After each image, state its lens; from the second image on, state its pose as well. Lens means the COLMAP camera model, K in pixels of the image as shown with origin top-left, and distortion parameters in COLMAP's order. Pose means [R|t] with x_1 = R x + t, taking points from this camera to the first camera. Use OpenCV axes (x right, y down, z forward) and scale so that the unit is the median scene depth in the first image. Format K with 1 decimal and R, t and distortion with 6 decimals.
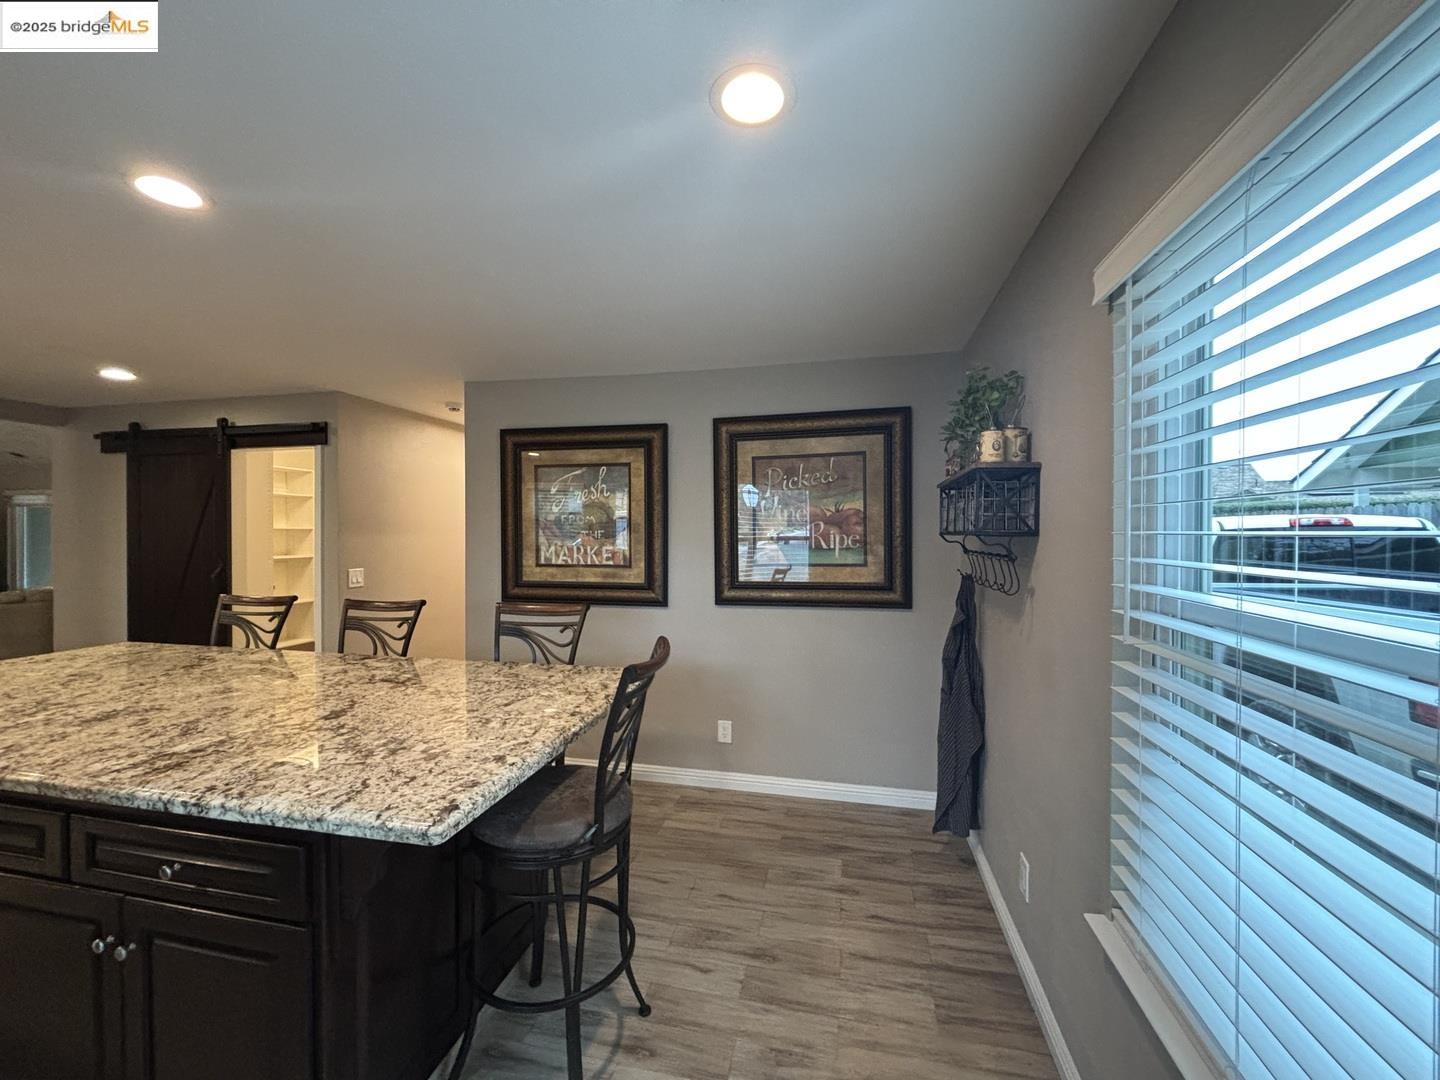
lens RADIAL K [[577.2, 0, 720.4], [0, 577.2, 532.7], [0, 0, 1]] dist [0.001701, 0.000036]
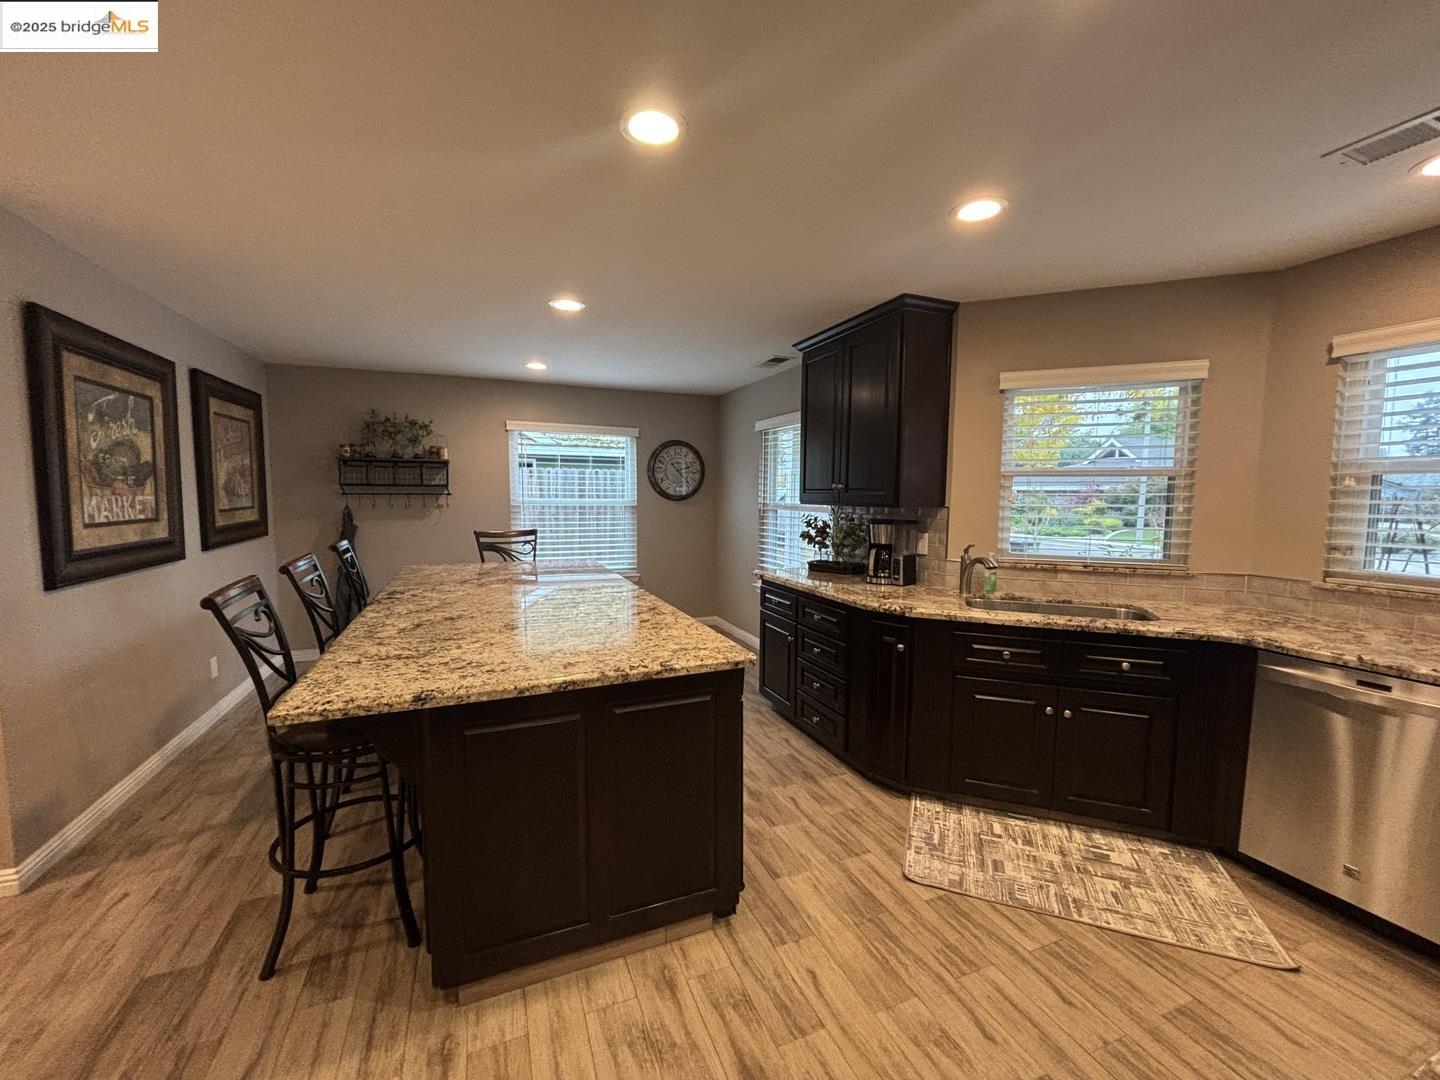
lens RADIAL K [[577.2, 0, 719.5], [0, 577.2, 537.2], [0, 0, 1]] dist [0.001701, 0.000036]
pose [[-0.571287, -0.070446, 0.817721, -1.332261], [-0.013891, 0.996997, 0.076186, 0.007593], [-0.820633, 0.032165, -0.570550, 0.797687]]
